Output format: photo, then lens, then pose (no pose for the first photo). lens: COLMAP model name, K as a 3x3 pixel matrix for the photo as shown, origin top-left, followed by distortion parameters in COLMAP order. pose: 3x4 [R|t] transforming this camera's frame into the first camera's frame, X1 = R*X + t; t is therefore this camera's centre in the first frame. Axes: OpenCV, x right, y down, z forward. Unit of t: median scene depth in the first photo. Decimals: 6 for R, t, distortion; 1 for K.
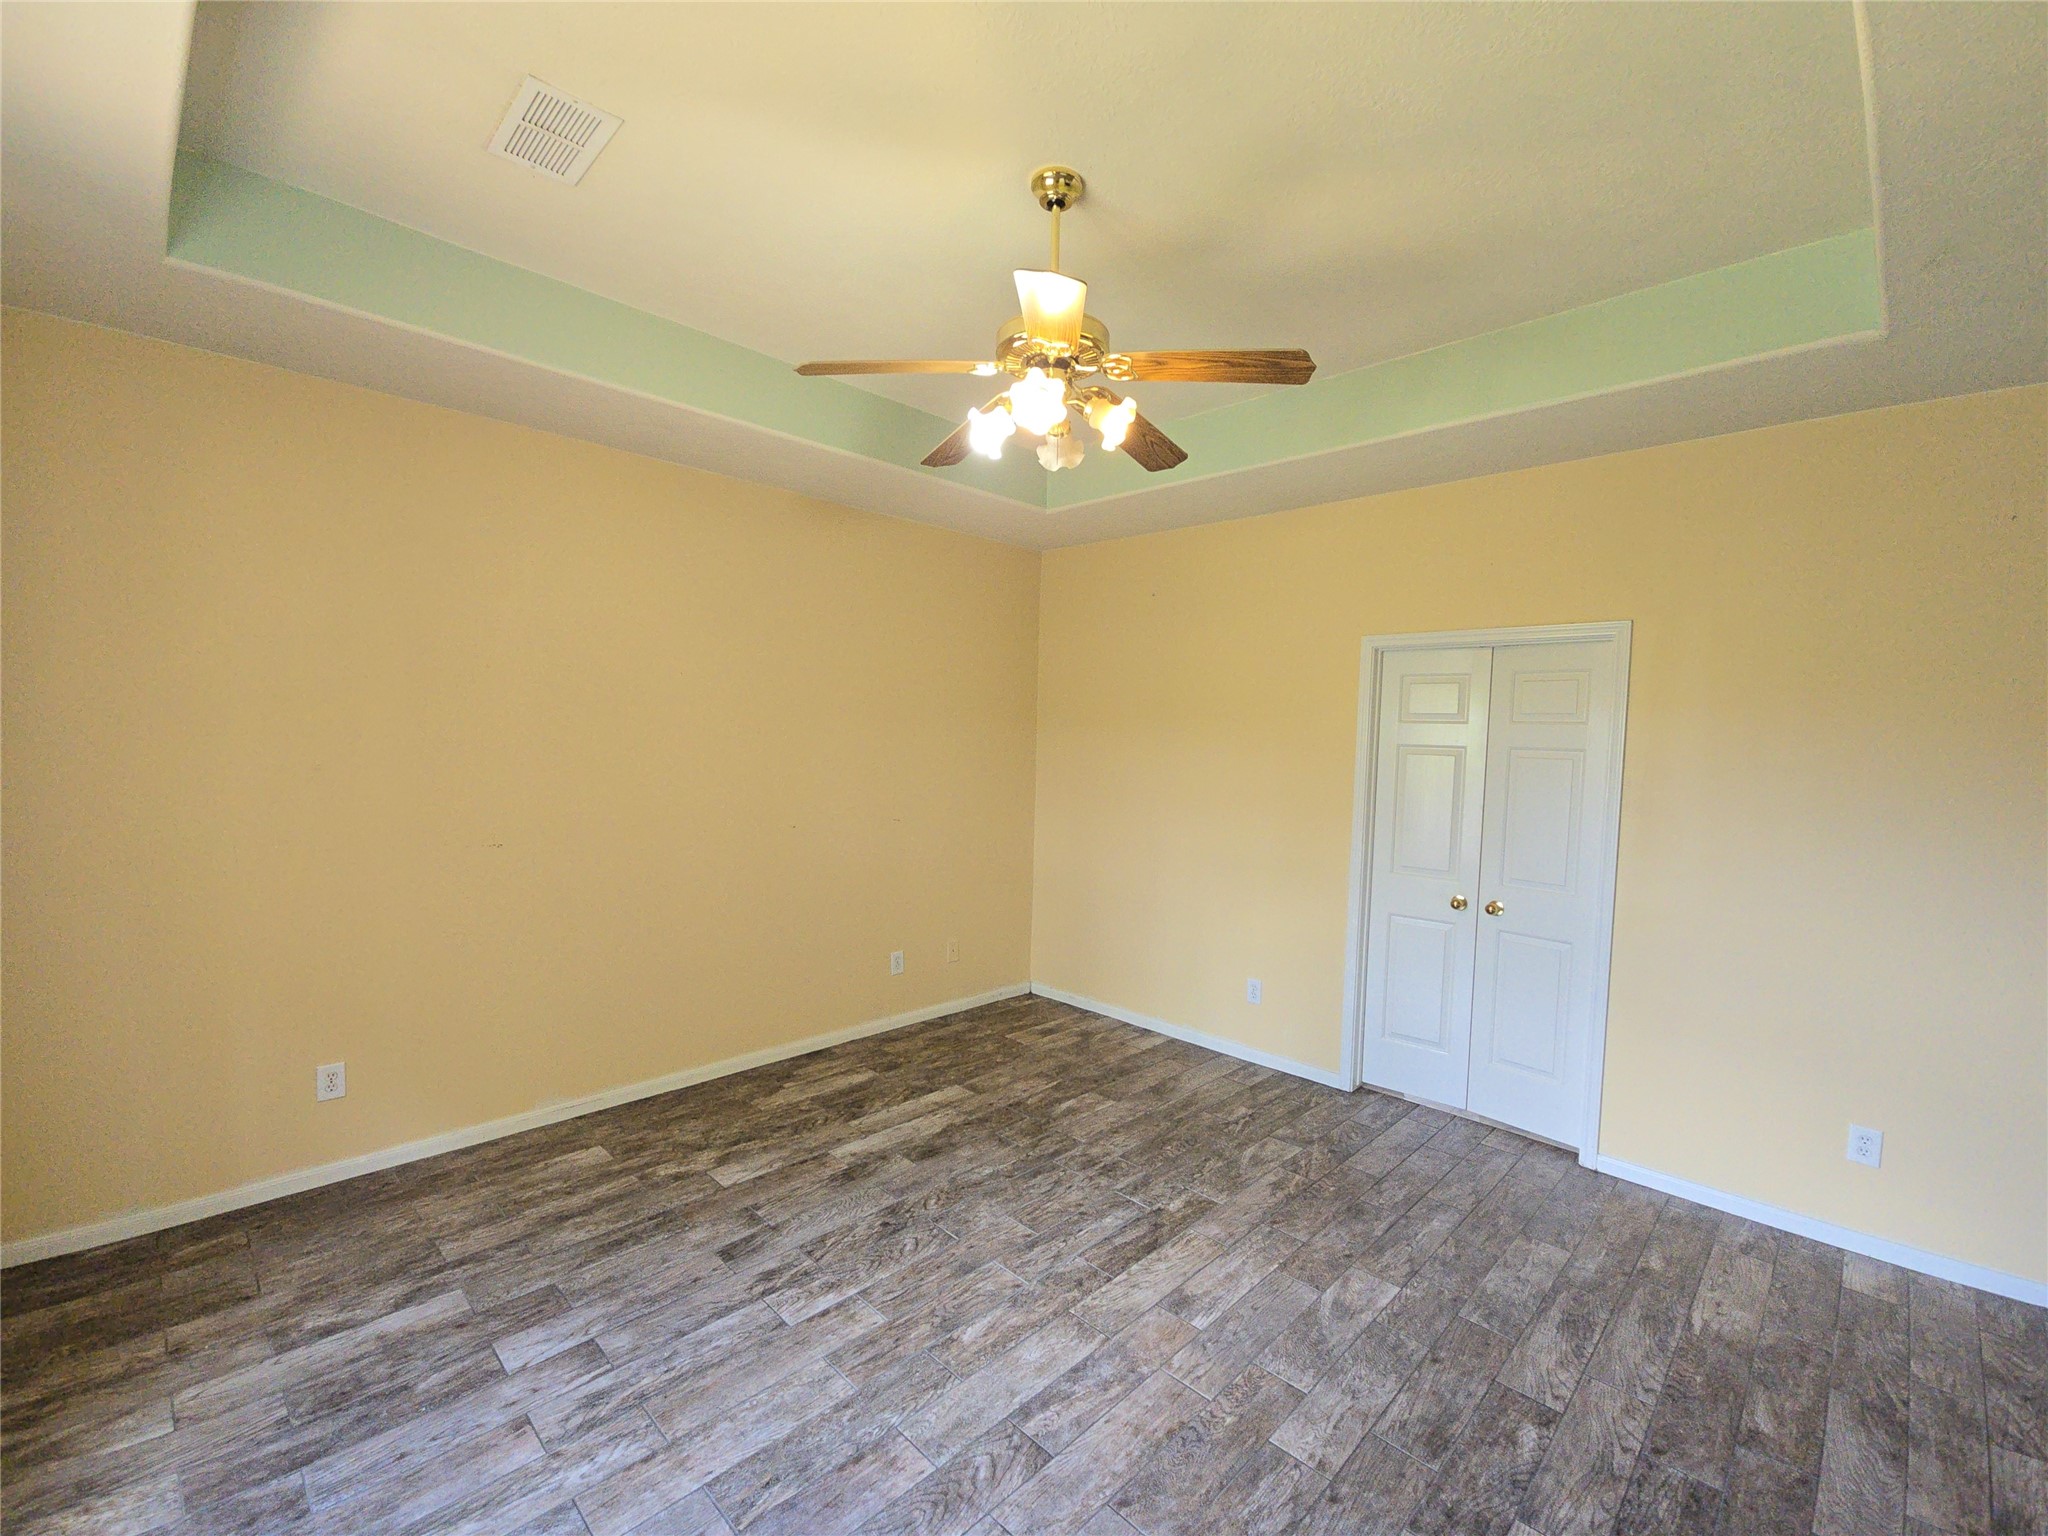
lens RADIAL K [[872.1, 0, 1025.4], [0, 872.1, 771.0], [0, 0, 1]] dist [0.002112, -0.004917]
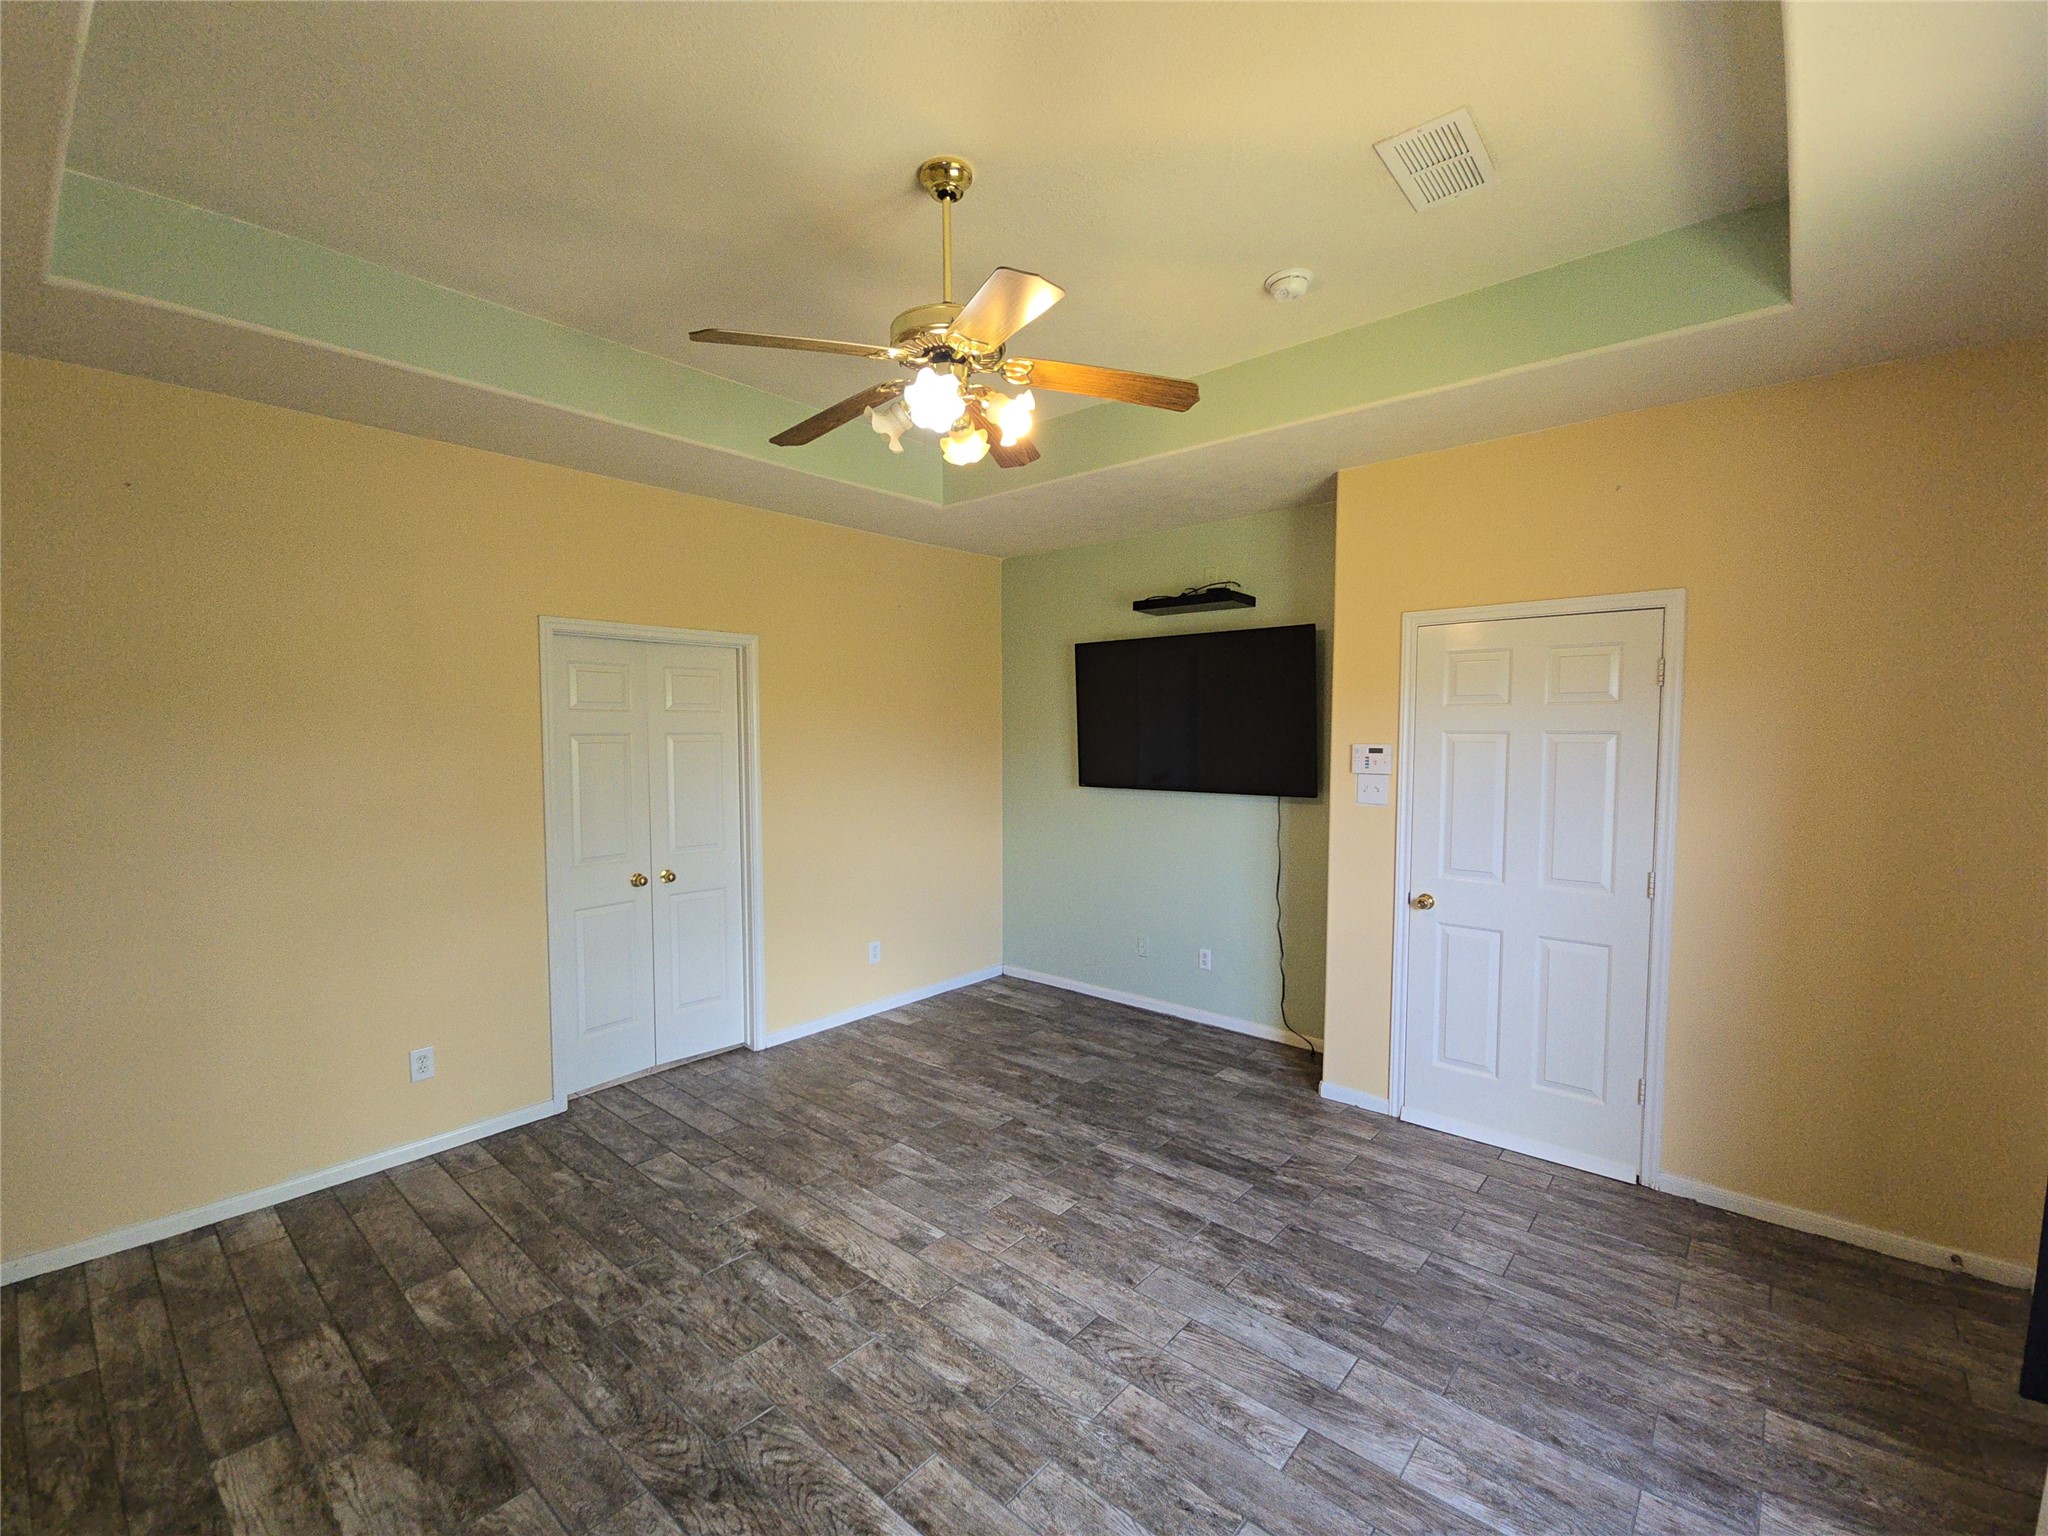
lens RADIAL K [[872.1, 0, 1019.5], [0, 872.1, 765.3], [0, 0, 1]] dist [0.002112, -0.004917]
pose [[-0.058988, -0.067367, 0.995983, -0.857673], [0.046673, 0.996443, 0.070162, -0.061507], [-0.997167, 0.050624, -0.055634, 0.859327]]
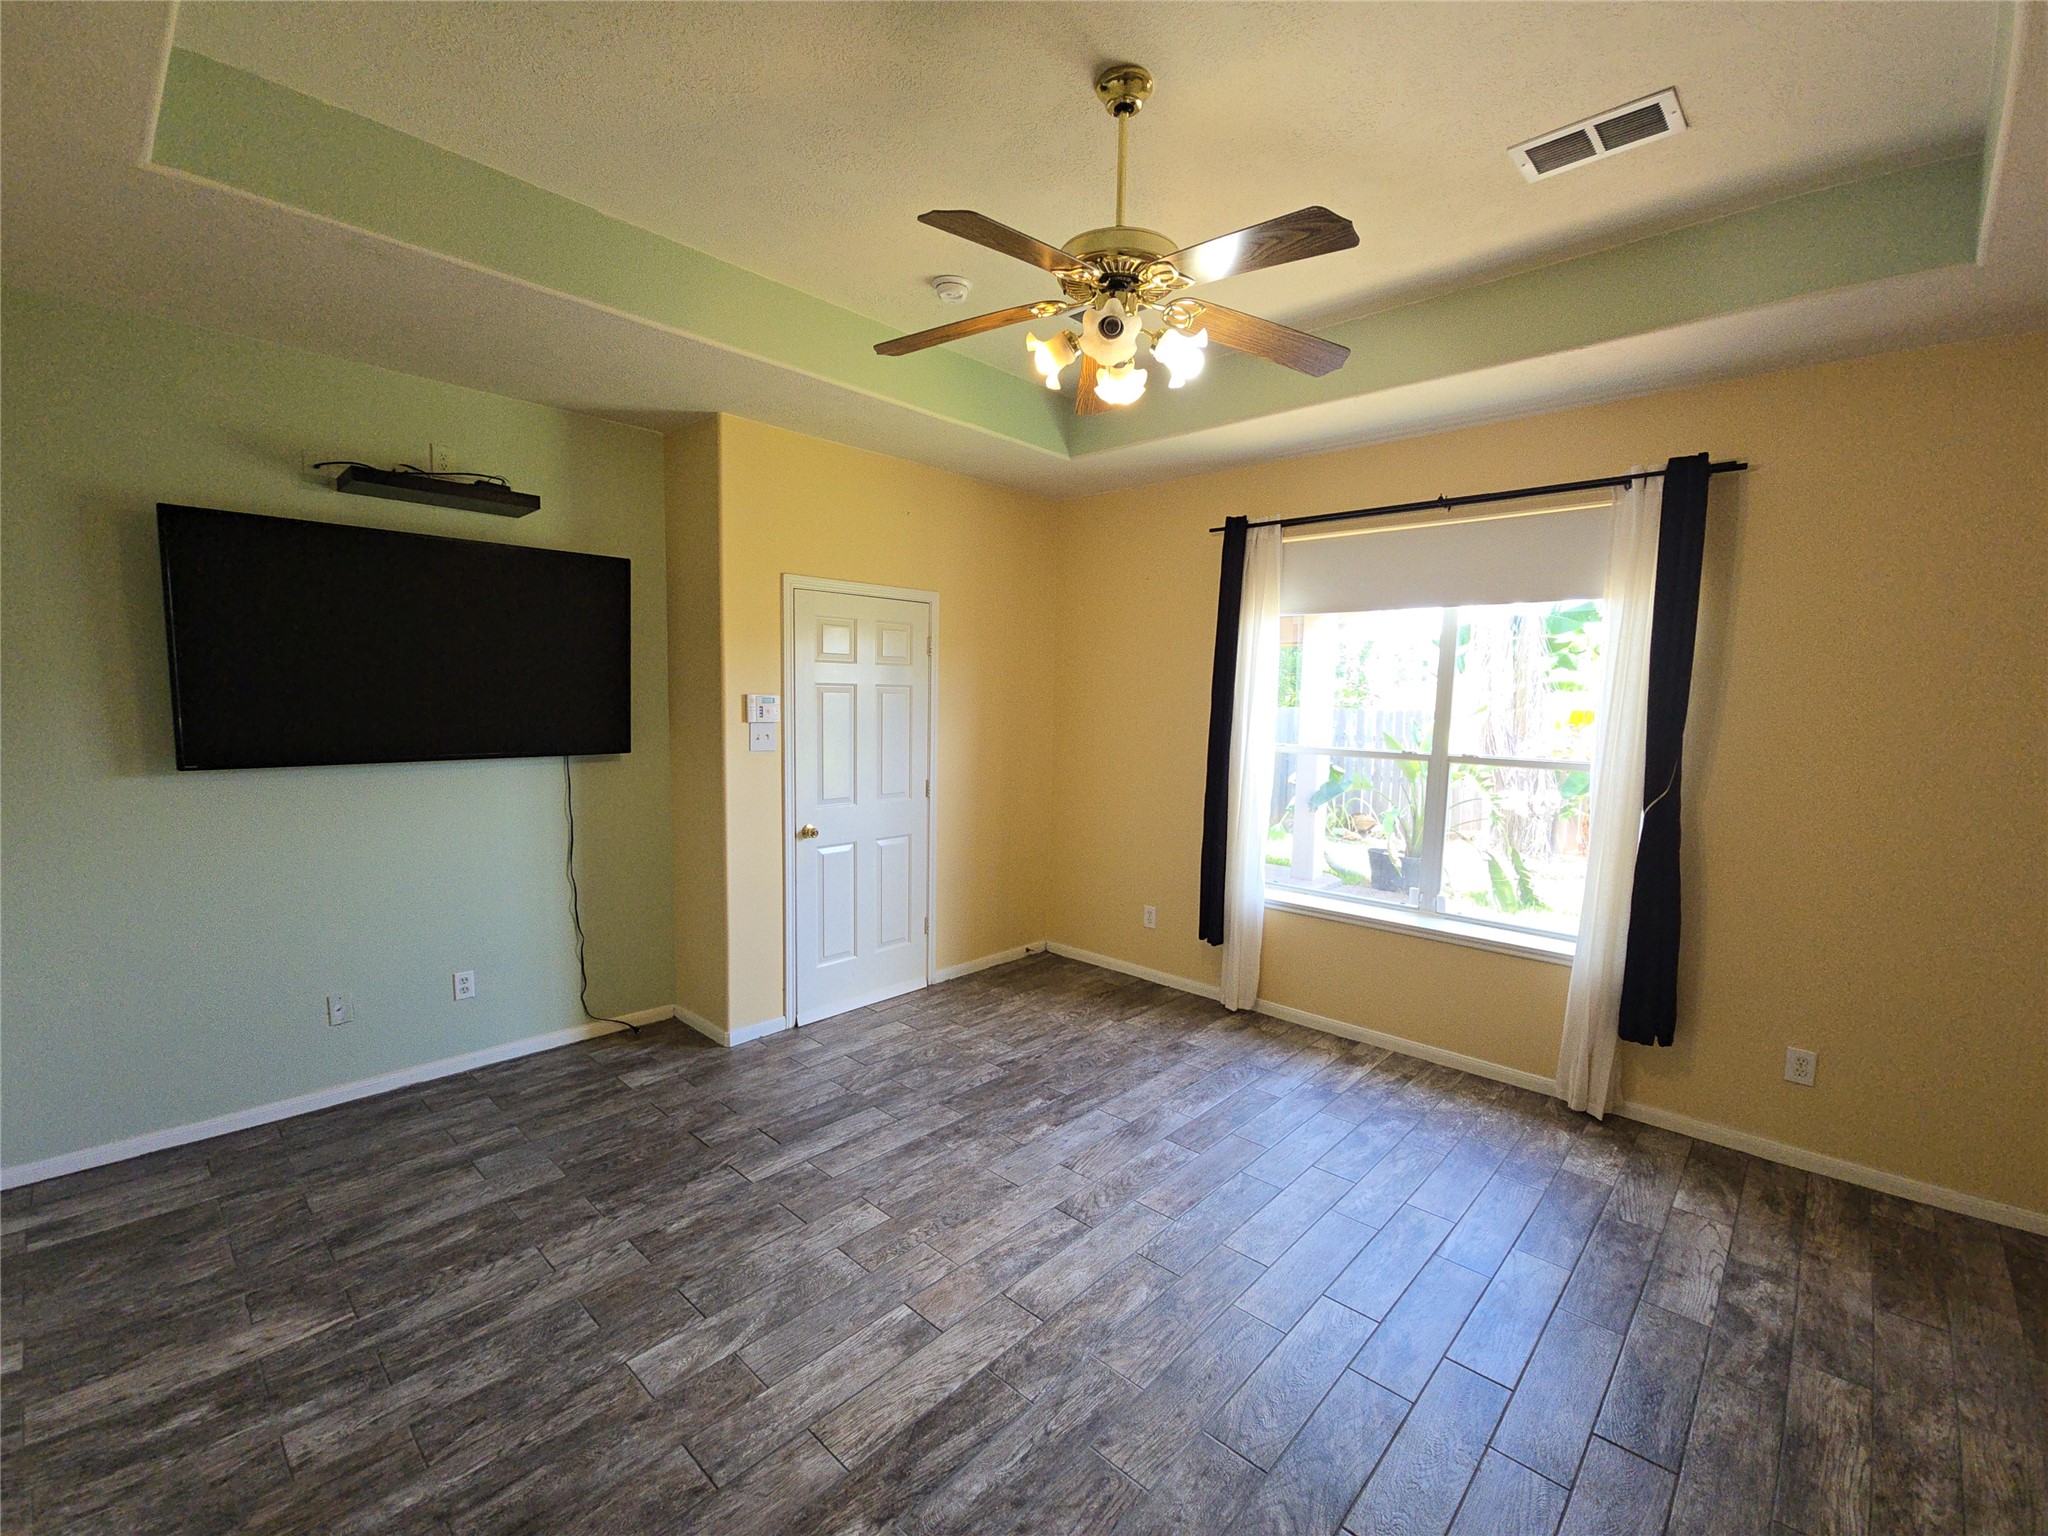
lens RADIAL K [[872.1, 0, 1021.7], [0, 872.1, 785.1], [0, 0, 1]] dist [0.002112, -0.004917]
pose [[-0.998641, -0.044363, -0.027353, 0.114608], [-0.048079, 0.986753, 0.154942, -0.067926], [0.020117, 0.156046, -0.987545, 1.706293]]
